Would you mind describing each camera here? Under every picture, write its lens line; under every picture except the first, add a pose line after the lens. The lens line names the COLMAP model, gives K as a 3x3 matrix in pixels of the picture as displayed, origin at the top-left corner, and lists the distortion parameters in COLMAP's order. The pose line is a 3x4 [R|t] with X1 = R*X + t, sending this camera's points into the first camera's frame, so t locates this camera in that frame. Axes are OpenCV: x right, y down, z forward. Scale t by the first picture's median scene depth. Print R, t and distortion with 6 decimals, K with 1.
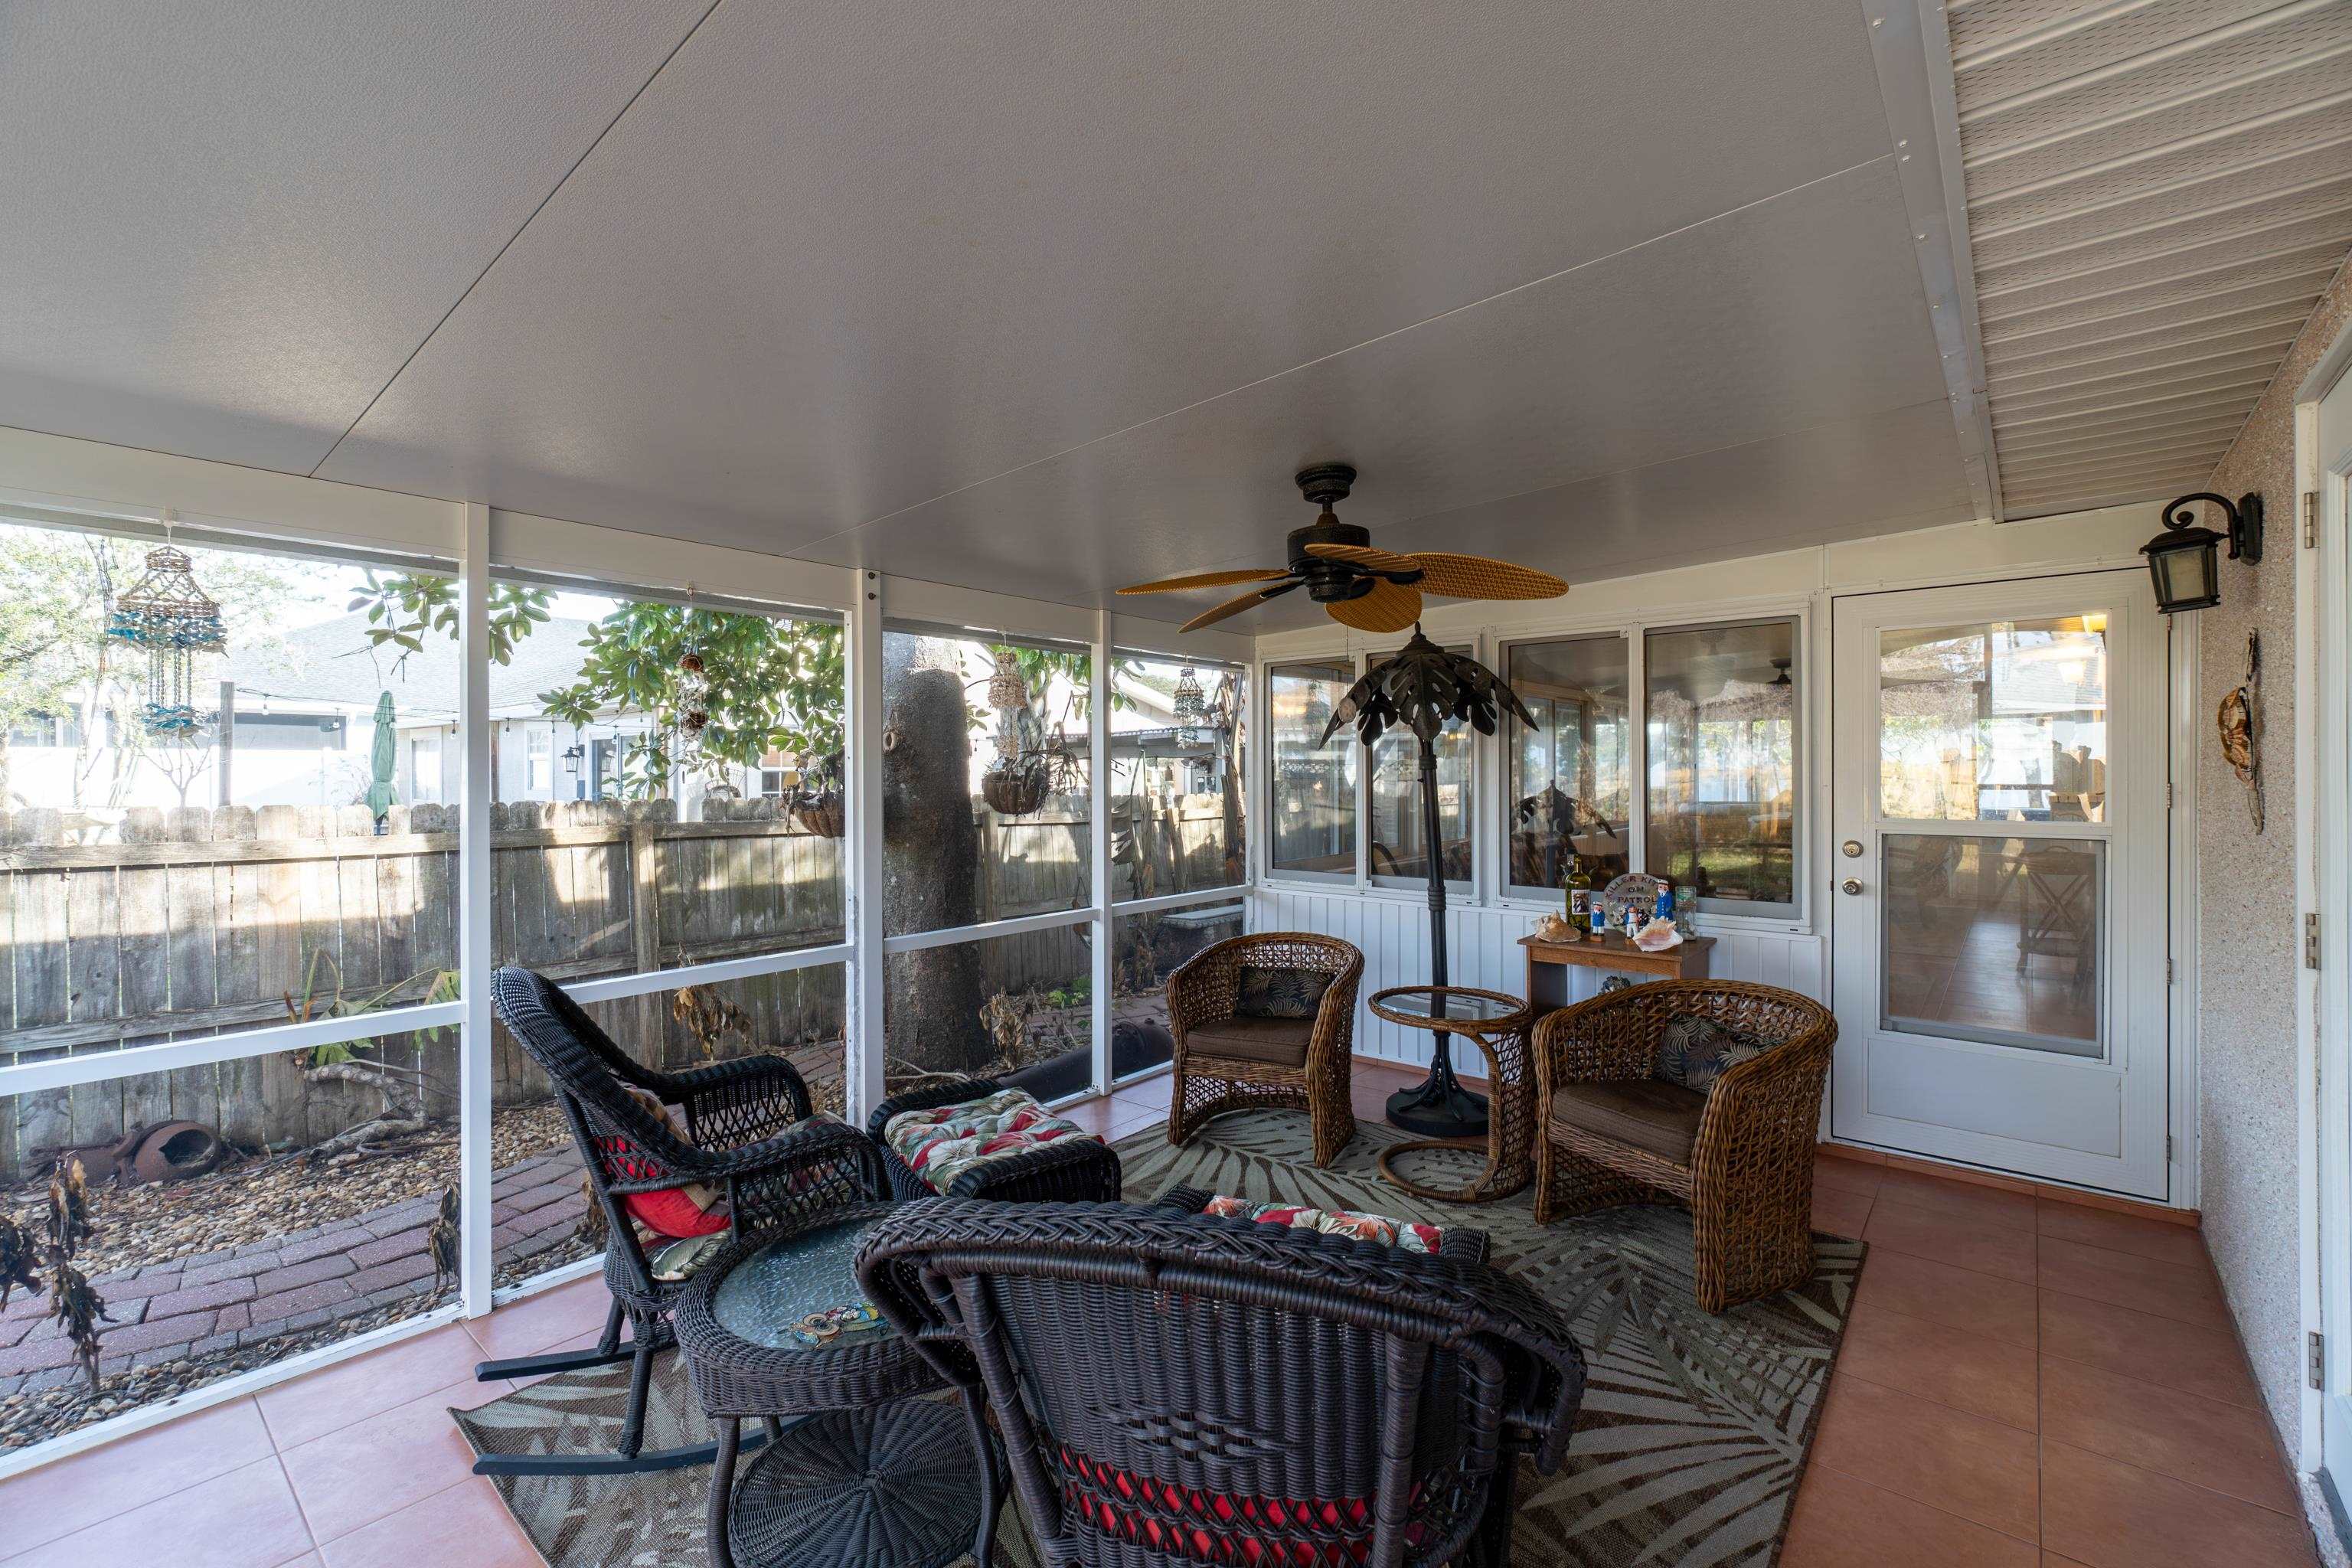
lens RADIAL K [[1002.9, 0, 1175.6], [0, 1002.9, 776.7], [0, 0, 1]] dist [-0.008121, 0.003257]
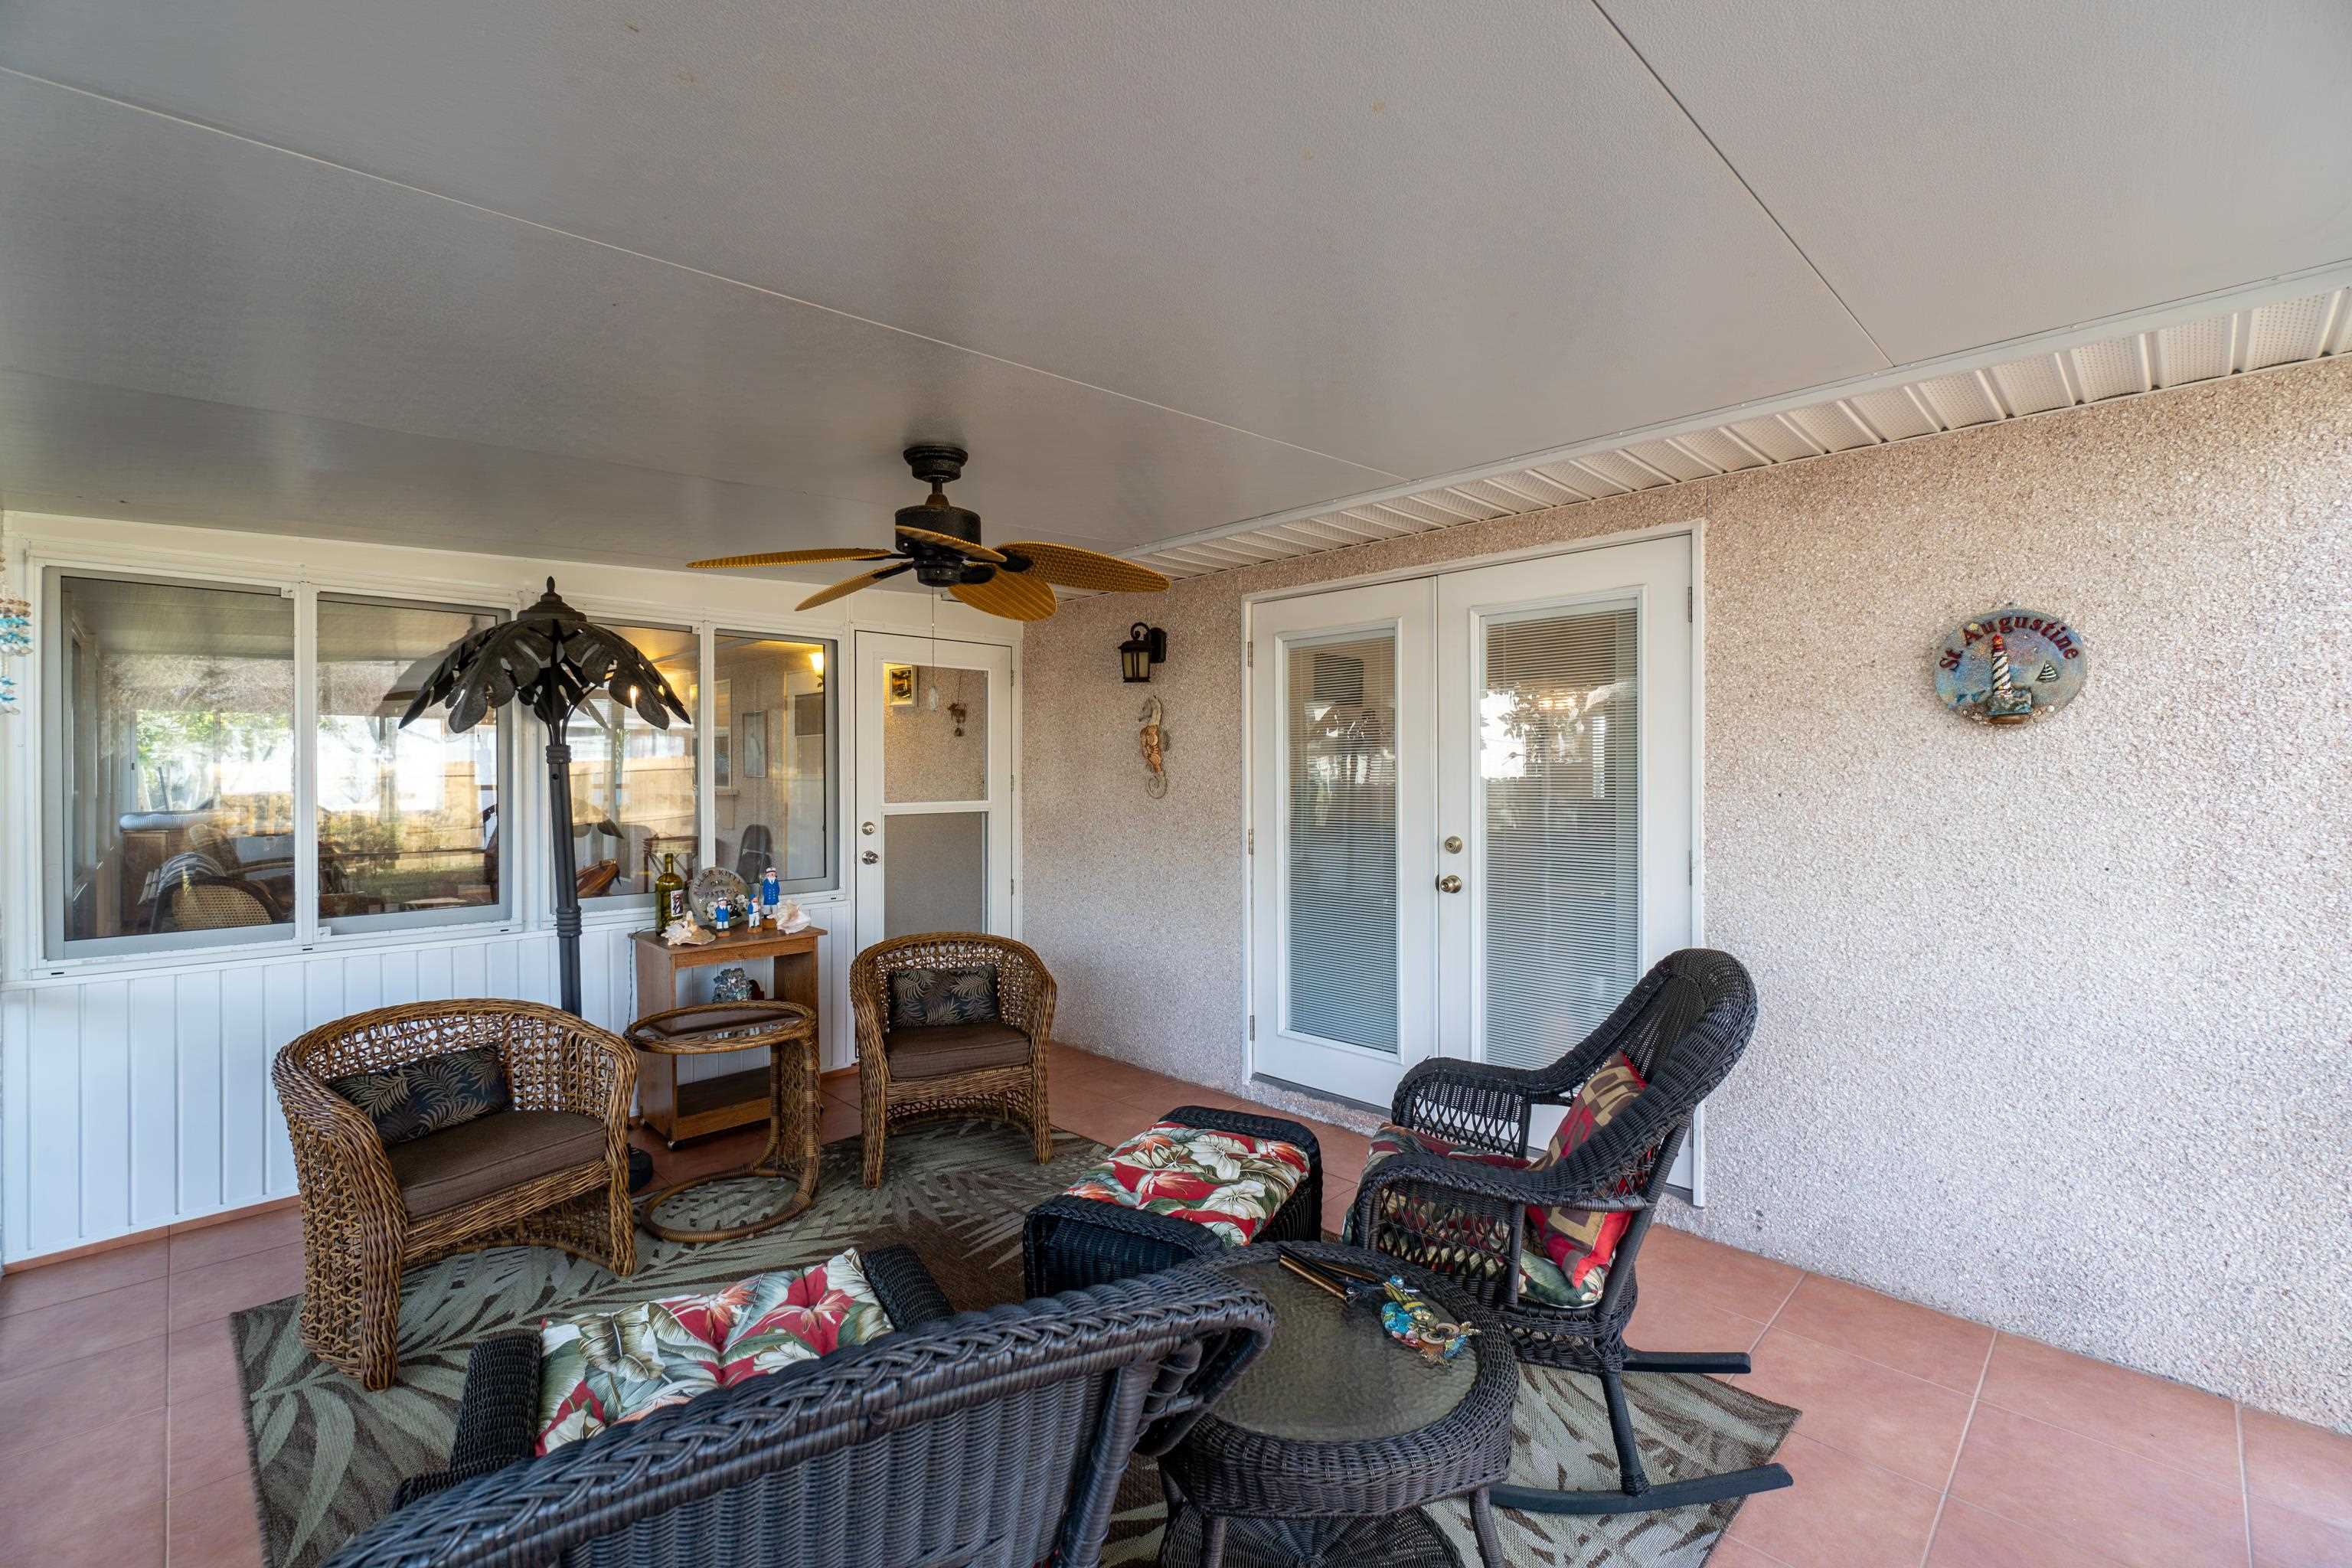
lens RADIAL K [[1002.9, 0, 1175.6], [0, 1002.9, 776.7], [0, 0, 1]] dist [-0.008121, 0.003257]
pose [[0.081200, -0.003146, 0.996693, -0.647054], [0.005584, 0.999981, 0.002701, 0.006653], [-0.996682, 0.005346, 0.081216, 0.568122]]
